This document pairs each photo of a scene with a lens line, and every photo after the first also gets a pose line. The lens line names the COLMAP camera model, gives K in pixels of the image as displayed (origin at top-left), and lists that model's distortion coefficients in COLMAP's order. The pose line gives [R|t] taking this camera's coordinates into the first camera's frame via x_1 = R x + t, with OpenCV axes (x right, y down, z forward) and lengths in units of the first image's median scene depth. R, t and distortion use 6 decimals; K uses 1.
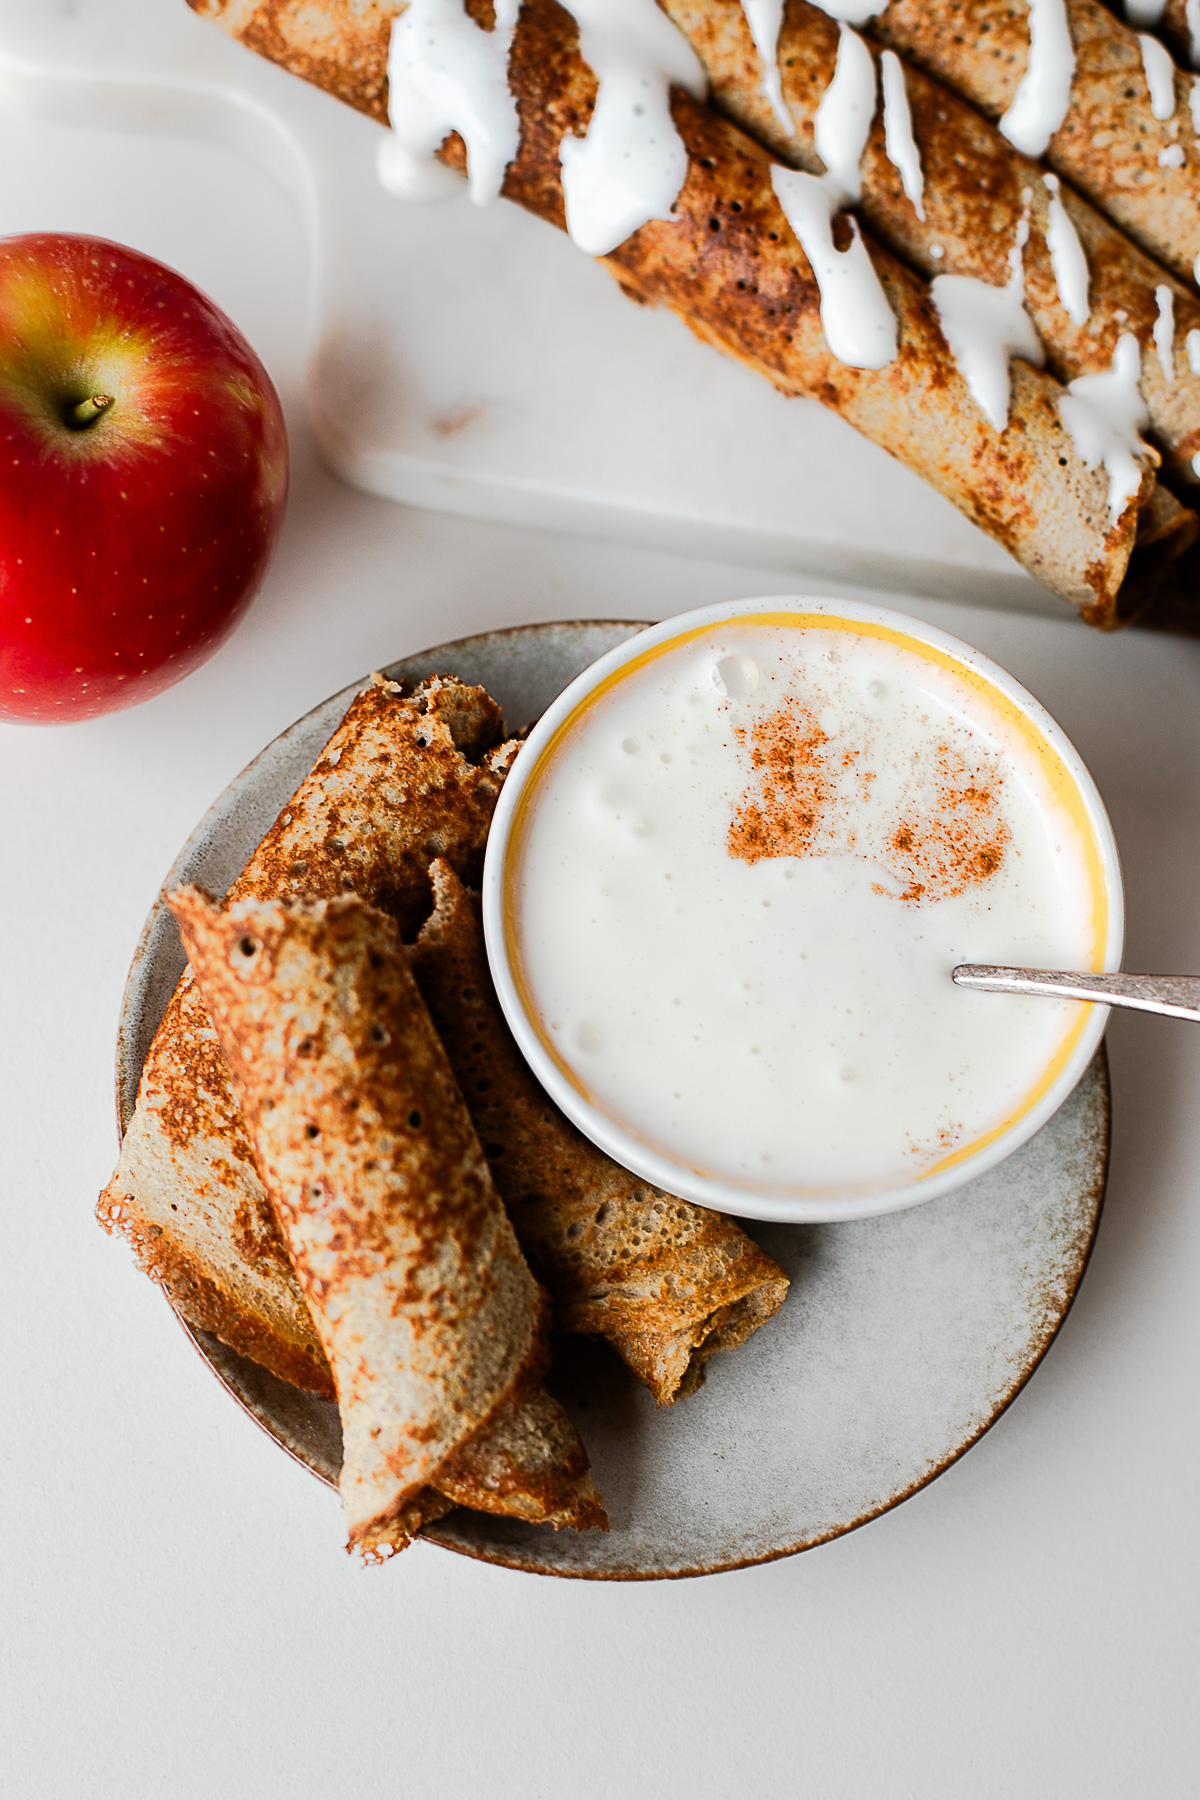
lens RADIAL K [[3346.6, 0, 600.0], [0, 3346.6, 900.0], [0, 0, 1]] dist [-0.154763, -0.180554]
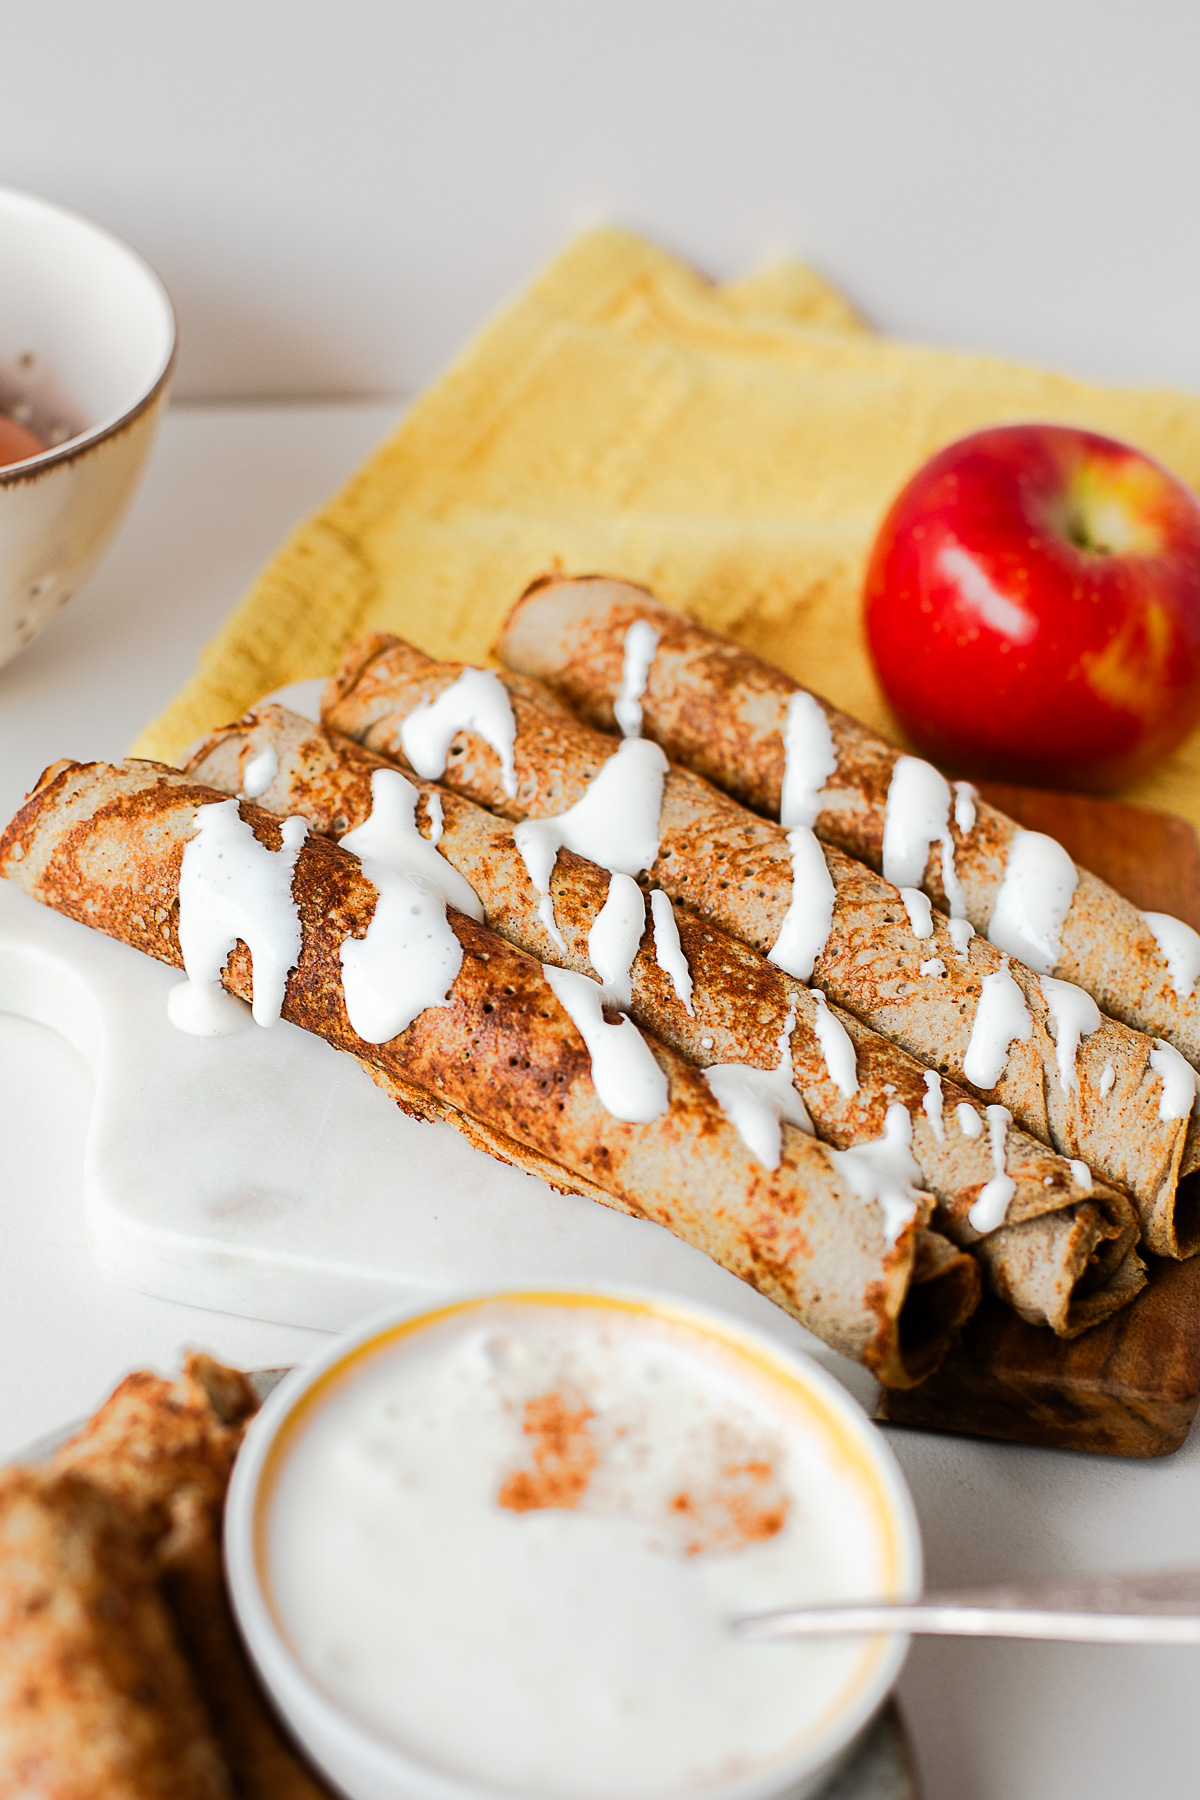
lens RADIAL K [[3346.6, 0, 600.0], [0, 3346.6, 900.0], [0, 0, 1]] dist [-0.154763, -0.180554]
pose [[0.999327, 0.003466, 0.036529, 0.031129], [0.016761, 0.842466, -0.538488, 0.324768], [-0.032640, 0.538738, 0.841841, 0.110692]]
